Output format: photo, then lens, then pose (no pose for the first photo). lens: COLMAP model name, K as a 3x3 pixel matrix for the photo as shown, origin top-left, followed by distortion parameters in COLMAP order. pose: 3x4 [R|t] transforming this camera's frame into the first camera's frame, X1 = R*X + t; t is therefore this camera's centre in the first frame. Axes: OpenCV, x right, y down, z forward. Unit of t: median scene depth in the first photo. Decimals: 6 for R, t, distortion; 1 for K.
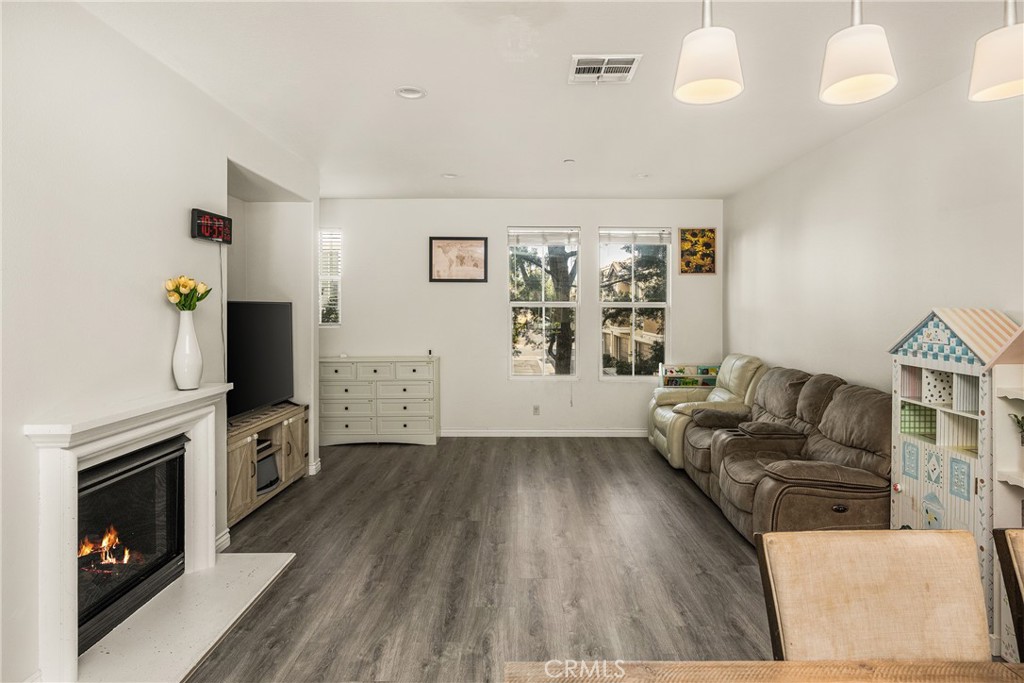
lens RADIAL K [[574.6, 0, 512.3], [0, 574.6, 311.4], [0, 0, 1]] dist [-0.003245, -0.000066]
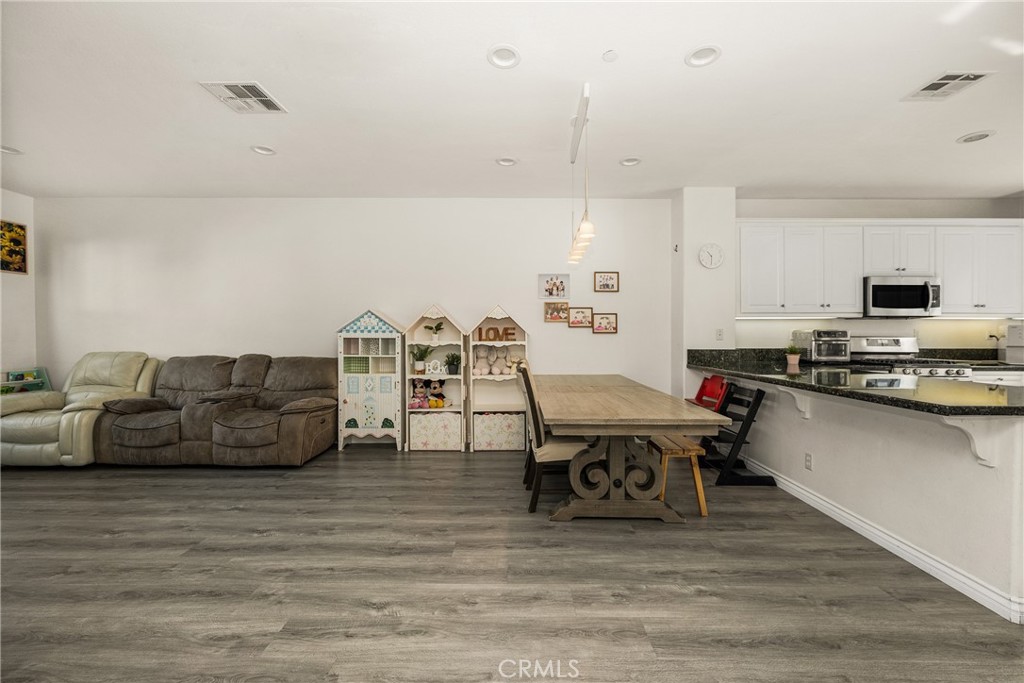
lens RADIAL K [[420.8, 0, 505.4], [0, 420.8, 342.4], [0, 0, 1]] dist [-0.001423, 0.001130]
pose [[0.019480, -0.017992, 0.999648, -0.519930], [0.003172, 0.999834, 0.017934, 0.060235], [-0.999805, 0.002821, 0.019534, 0.308012]]
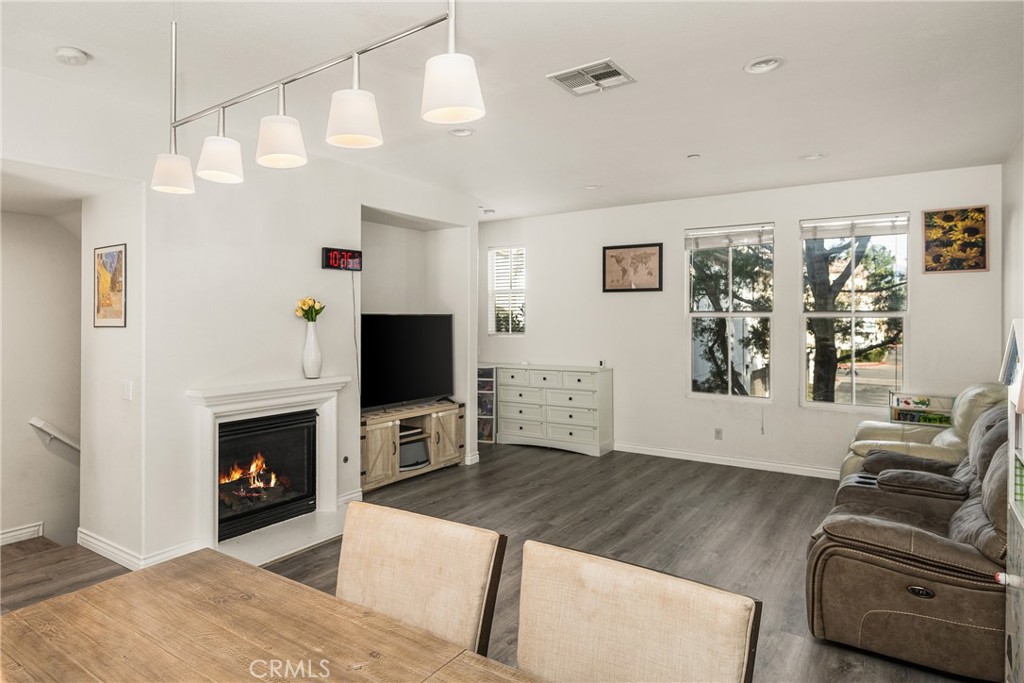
lens RADIAL K [[595.9, 0, 445.3], [0, 595.9, 325.1], [0, 0, 1]] dist [0.014036, -0.004298]
pose [[0.809913, 0.005309, -0.586527, 0.391678], [-0.001994, 0.999978, 0.006298, -0.001735], [0.586547, -0.003931, 0.809906, 0.013492]]
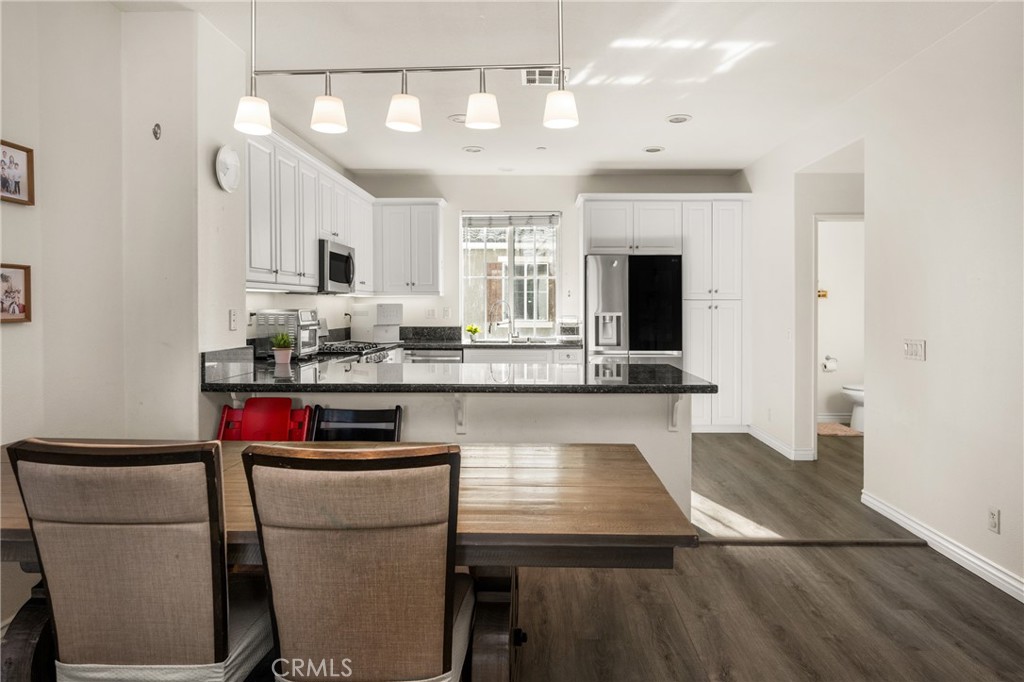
lens RADIAL K [[648.3, 0, 523.3], [0, 648.3, 314.0], [0, 0, 1]] dist [0.001755, -0.005355]
pose [[-0.999940, -0.002318, 0.010671, 0.091001], [-0.002127, 0.999839, 0.017827, 0.039009], [-0.010711, 0.017803, -0.999784, 0.616283]]
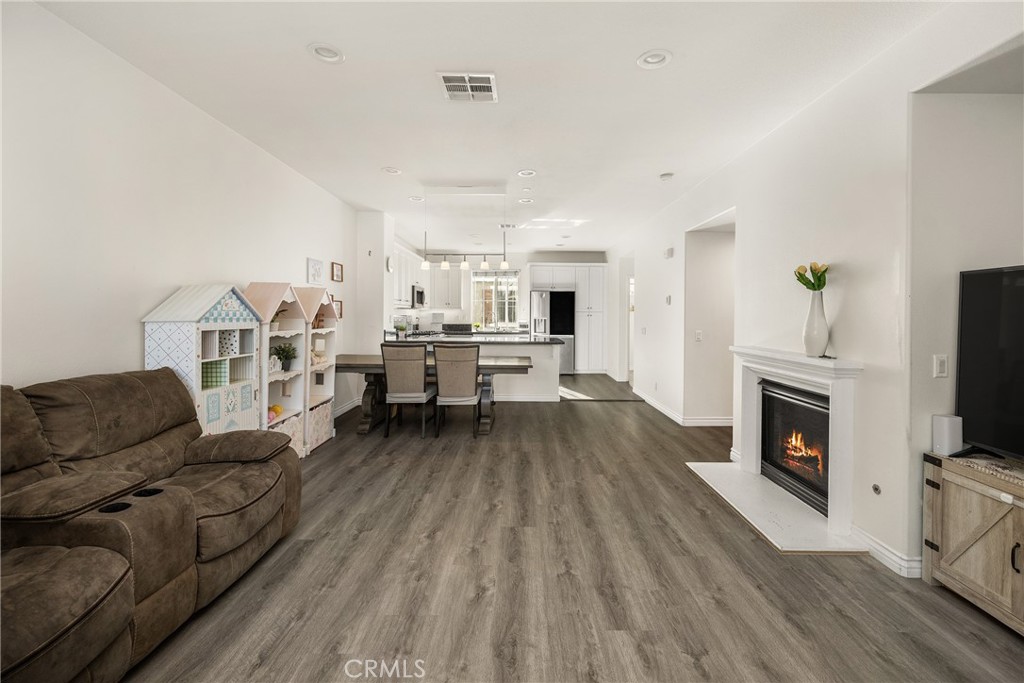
lens RADIAL K [[468.0, 0, 542.0], [0, 468.0, 318.3], [0, 0, 1]] dist [0.000907, -0.001107]
pose [[-0.998339, -0.006084, -0.057284, 0.040565], [-0.006833, 0.999894, 0.012884, 0.036275], [0.057199, 0.013254, -0.998275, 1.407718]]
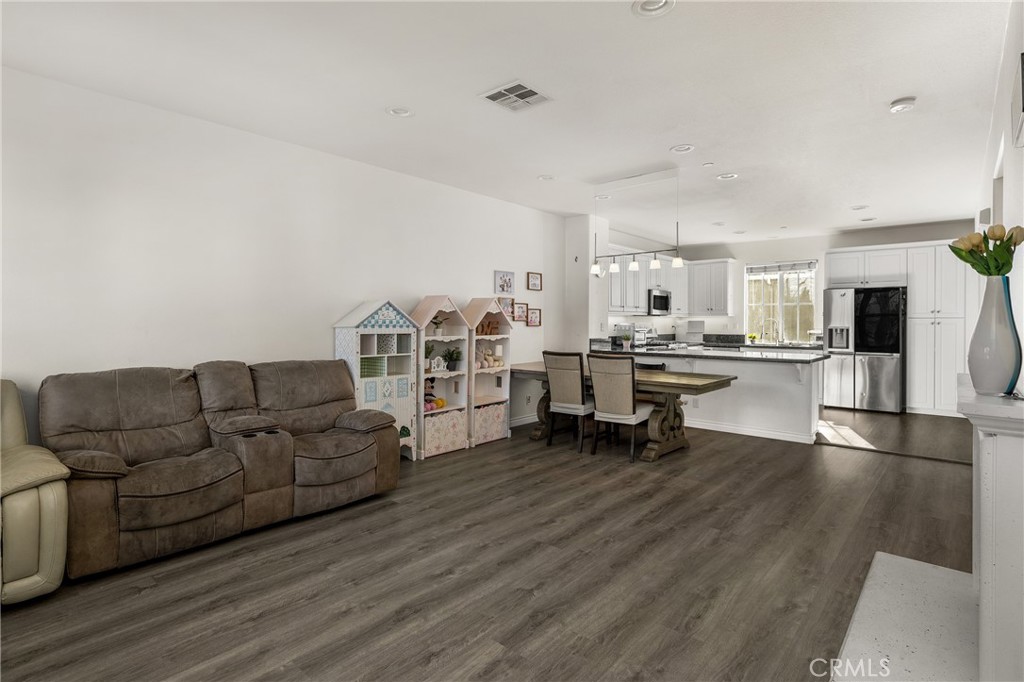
lens RADIAL K [[552.5, 0, 475.9], [0, 552.5, 324.9], [0, 0, 1]] dist [0.001699, 0.001075]
pose [[-0.743731, -0.006889, 0.668443, -0.397663], [-0.000043, 0.999947, 0.010258, 0.037072], [-0.668479, 0.007601, -0.743692, 1.364274]]
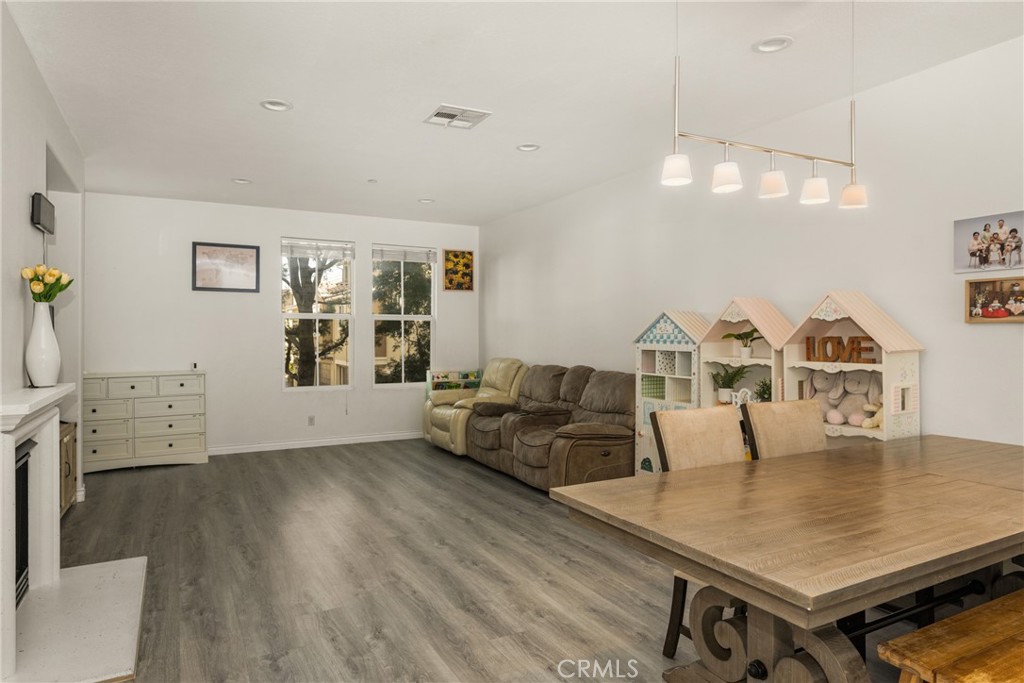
lens RADIAL K [[607.4, 0, 484.6], [0, 607.4, 337.3], [0, 0, 1]] dist [0.009371, 0.003217]
pose [[0.893486, -0.002813, 0.449083, -0.269465], [0.002936, 0.999996, 0.000422, 0.042011], [-0.449082, 0.000942, 0.893490, -0.146926]]
